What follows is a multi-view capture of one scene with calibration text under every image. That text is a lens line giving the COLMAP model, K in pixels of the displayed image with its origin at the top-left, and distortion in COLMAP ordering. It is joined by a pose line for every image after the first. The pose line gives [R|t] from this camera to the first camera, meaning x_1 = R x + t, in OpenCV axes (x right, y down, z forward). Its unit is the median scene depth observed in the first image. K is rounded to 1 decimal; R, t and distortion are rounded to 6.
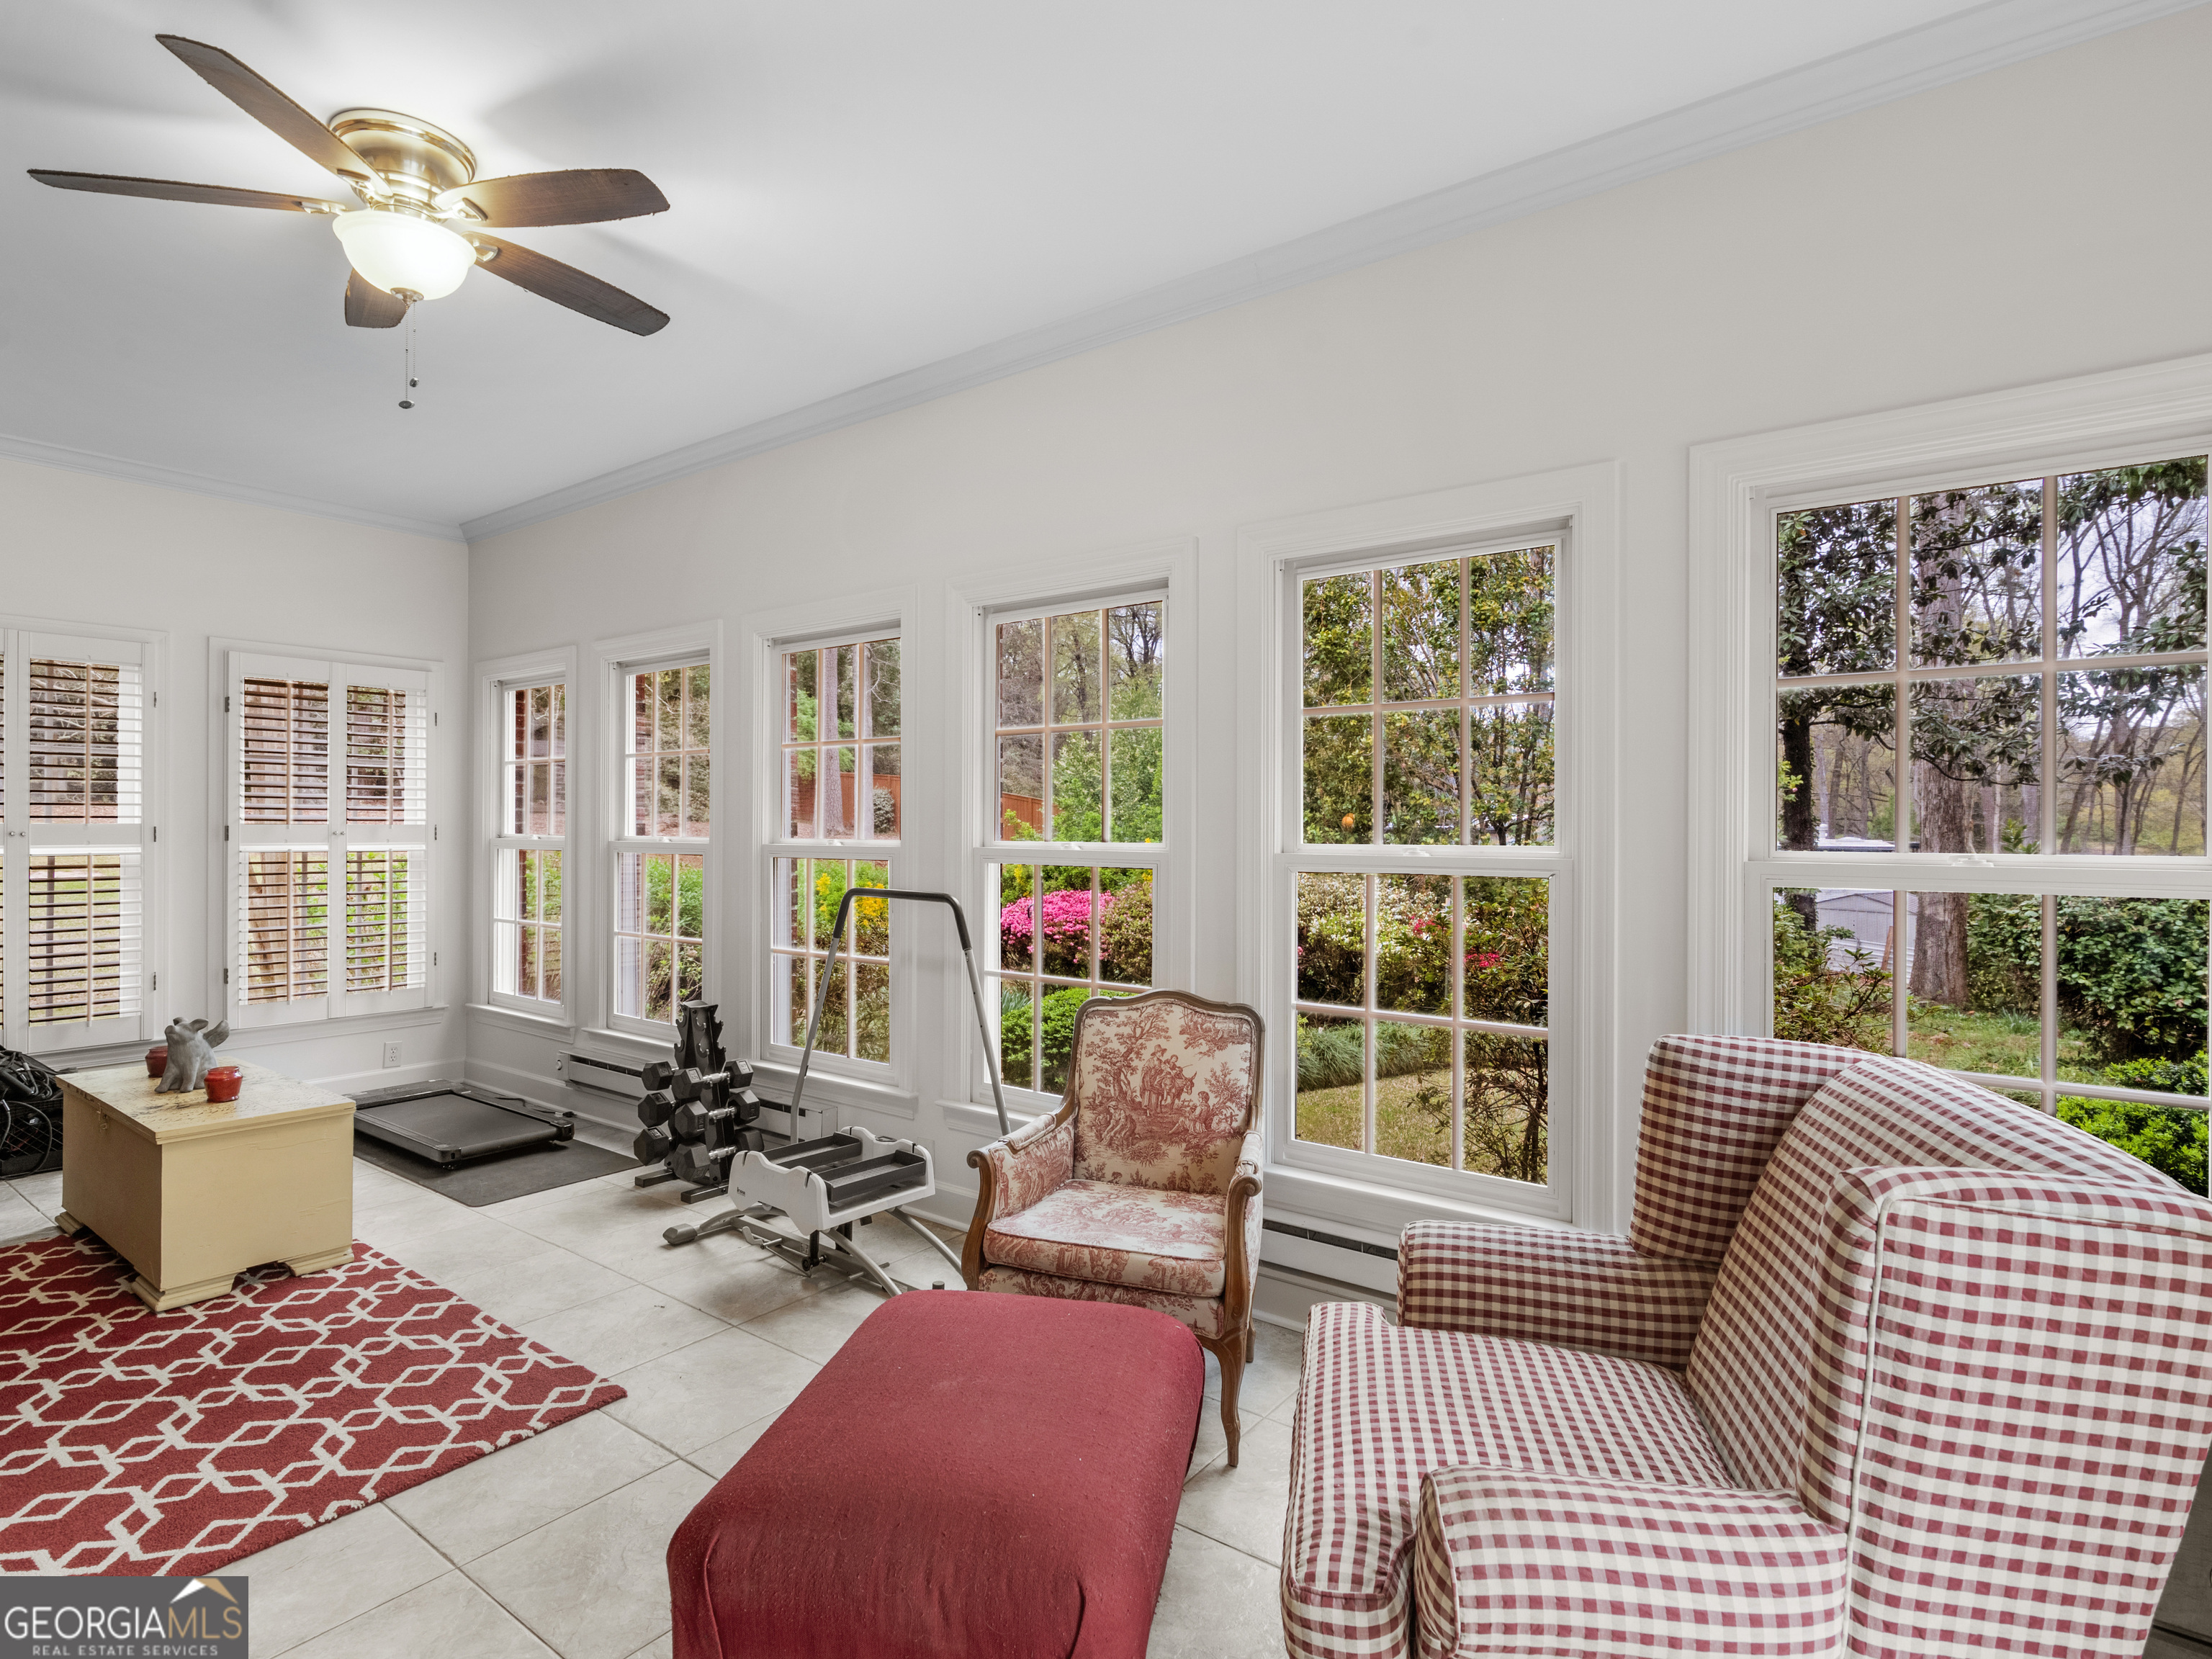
lens RADIAL K [[1161.1, 0, 1103.3], [0, 1161.1, 813.9], [0, 0, 1]] dist [-0.000300, -0.000150]
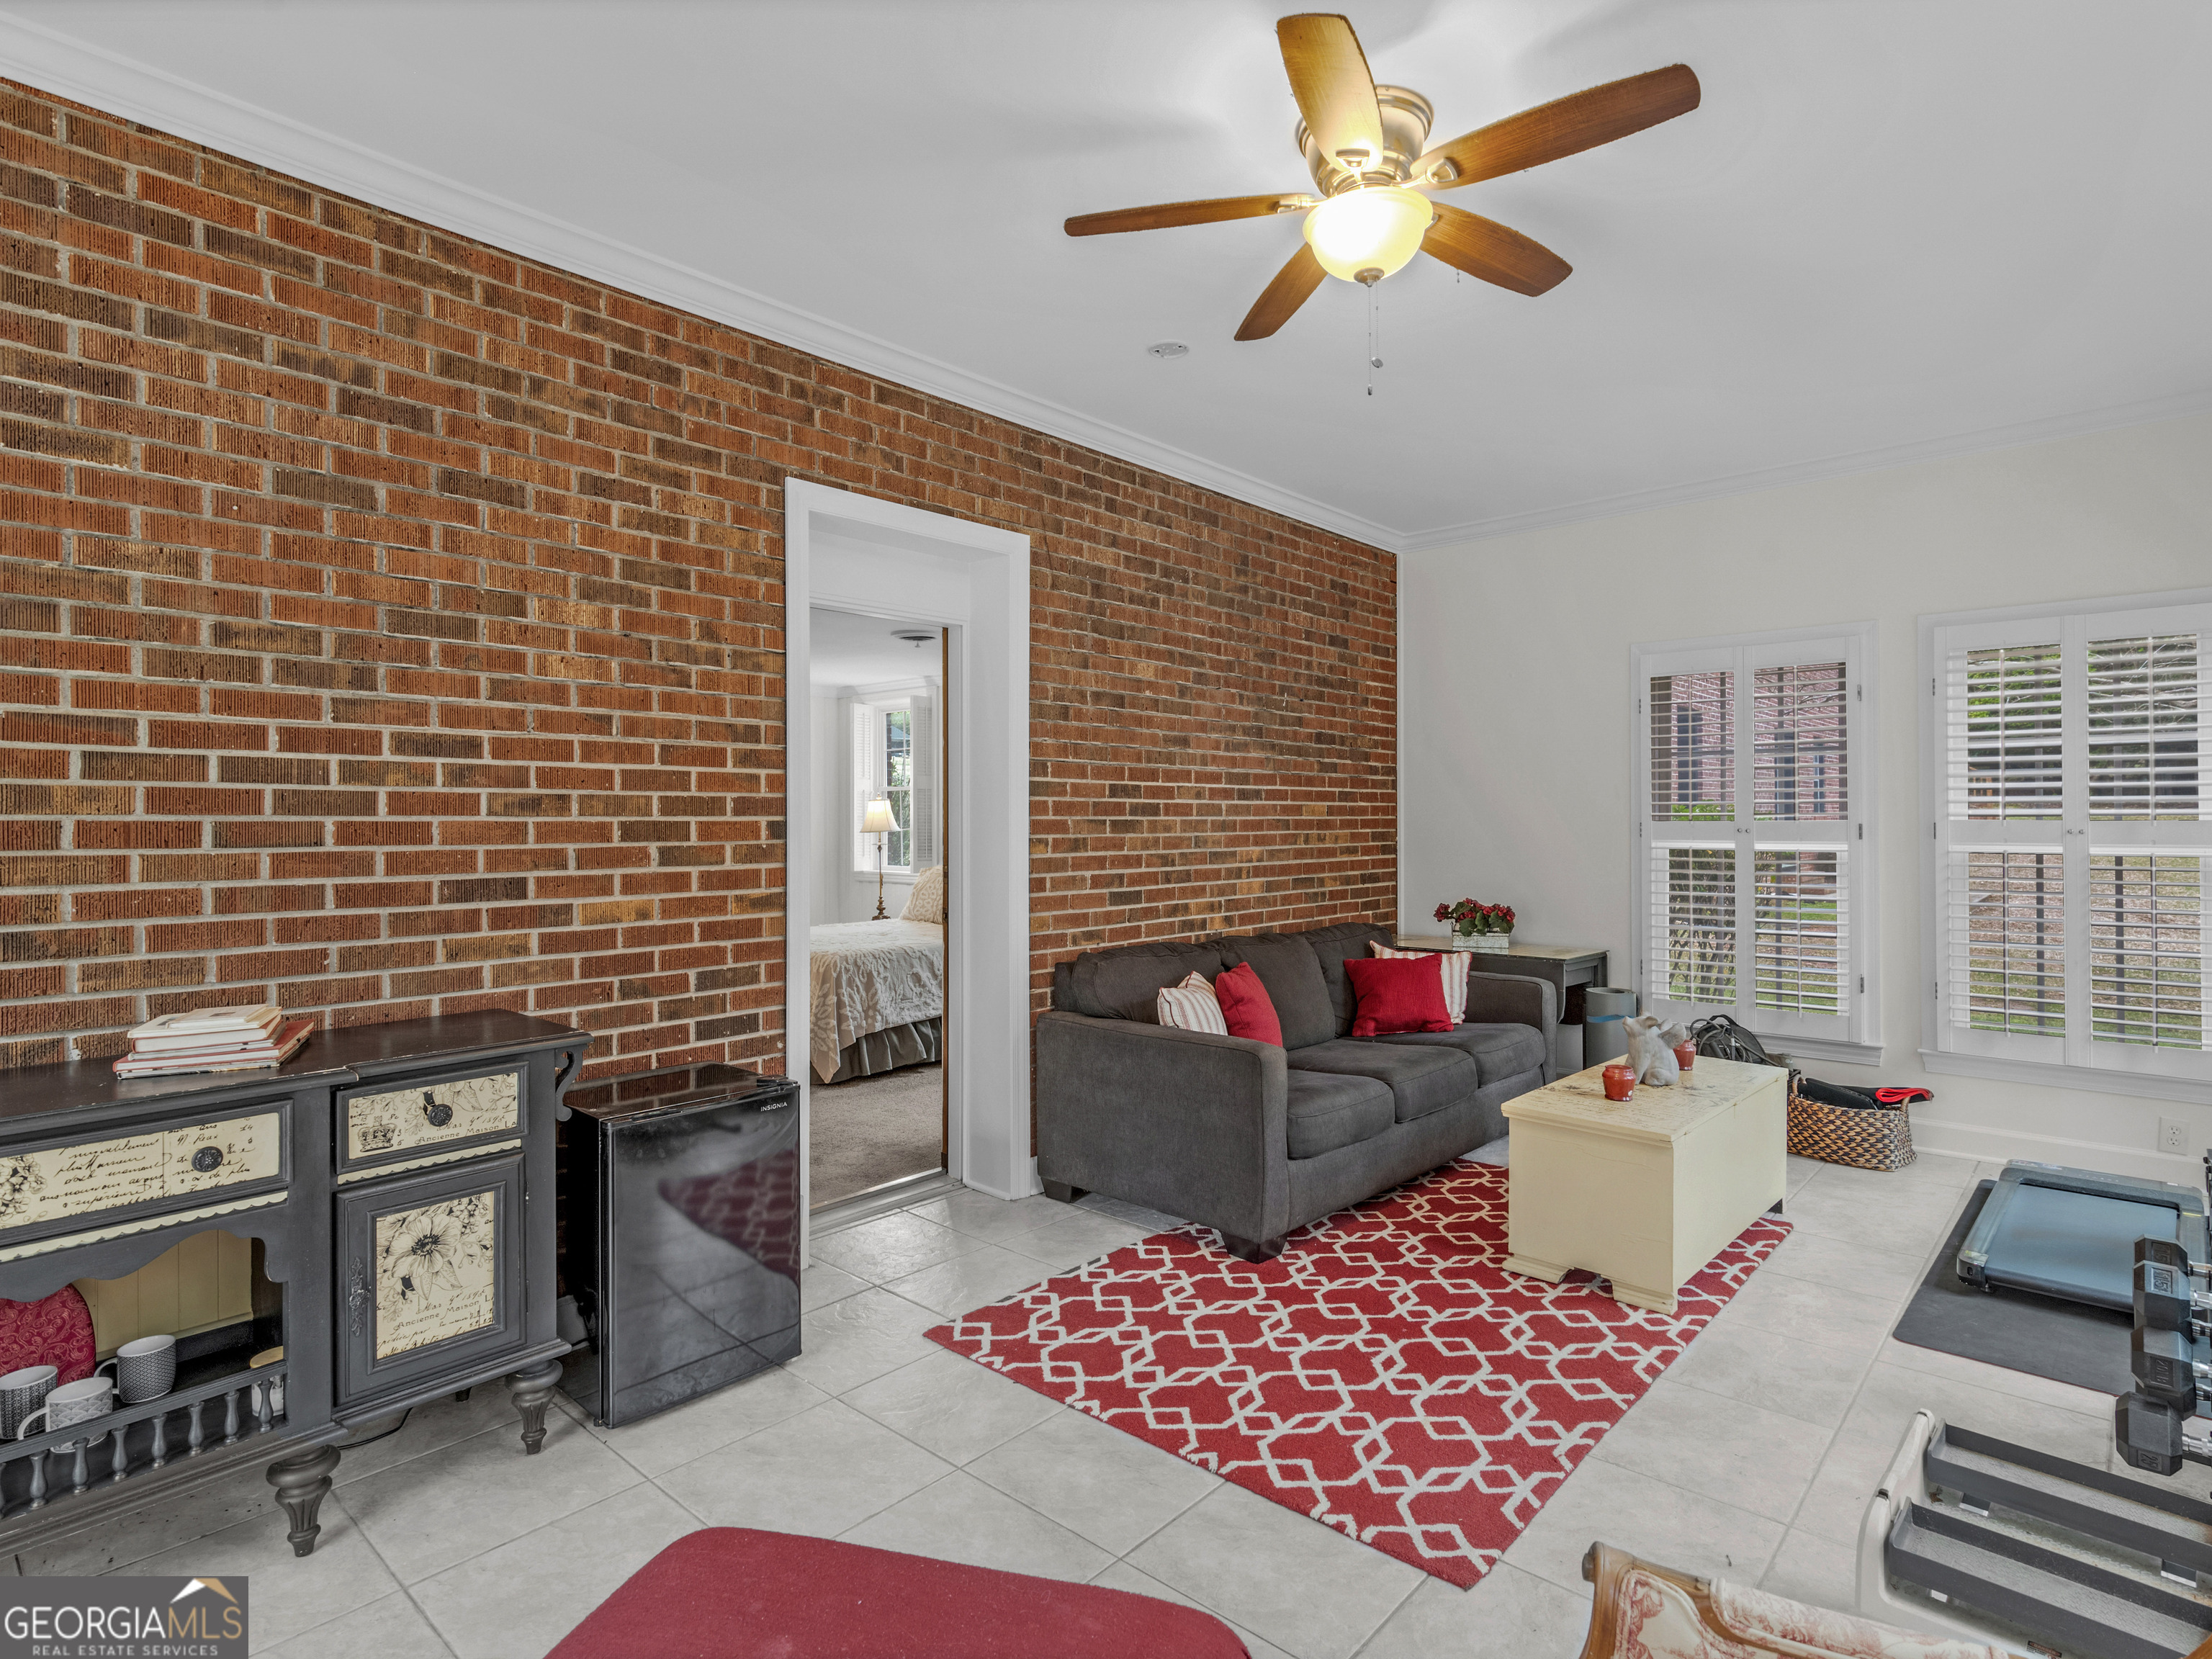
lens RADIAL K [[1161.1, 0, 1103.3], [0, 1161.1, 813.9], [0, 0, 1]] dist [-0.000300, -0.000150]
pose [[-0.081311, -0.001292, -0.996688, 0.339160], [0.012086, 0.999924, -0.002282, -0.003409], [0.996616, -0.012231, -0.081289, 0.782920]]
